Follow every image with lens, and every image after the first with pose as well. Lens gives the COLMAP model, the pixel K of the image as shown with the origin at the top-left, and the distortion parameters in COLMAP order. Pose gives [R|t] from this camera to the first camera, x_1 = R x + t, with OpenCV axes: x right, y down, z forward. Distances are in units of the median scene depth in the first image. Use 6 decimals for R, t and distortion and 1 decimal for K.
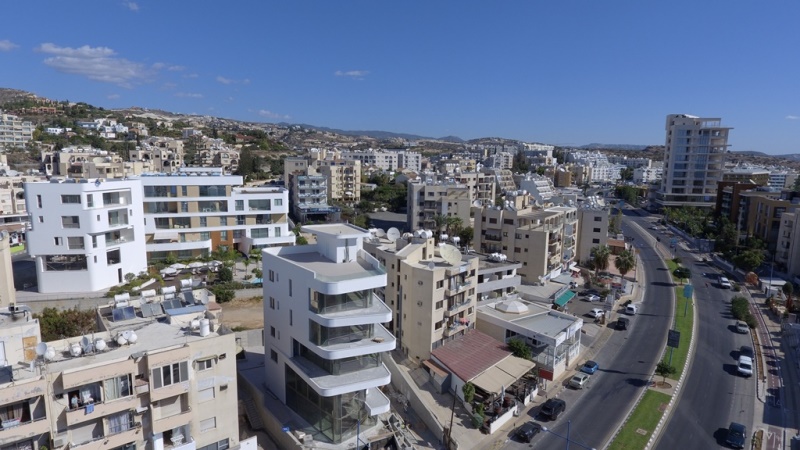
lens RADIAL K [[466.9, 0, 399.6], [0, 466.9, 225.1], [0, 0, 1]] dist [-0.000720, -0.002386]
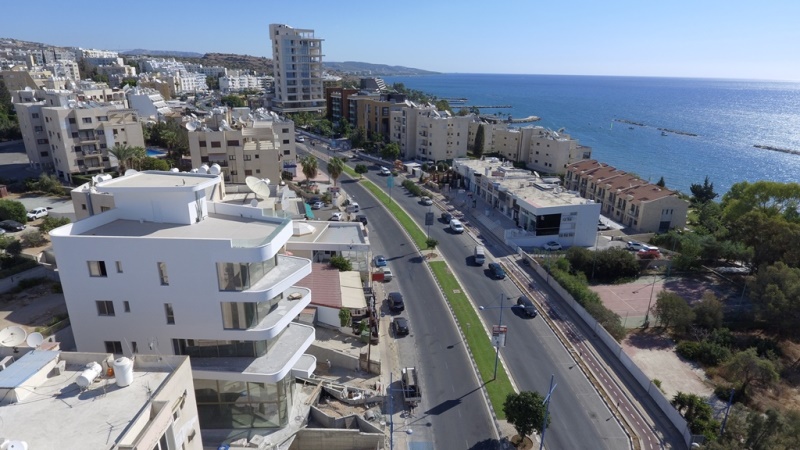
lens RADIAL K [[466.9, 0, 399.4], [0, 466.9, 225.5], [0, 0, 1]] dist [-0.000720, -0.002386]
pose [[0.648874, -0.249020, 0.718993, -0.219909], [0.111501, 0.965848, 0.233890, -0.025956], [-0.752682, -0.071597, 0.654480, 0.131923]]
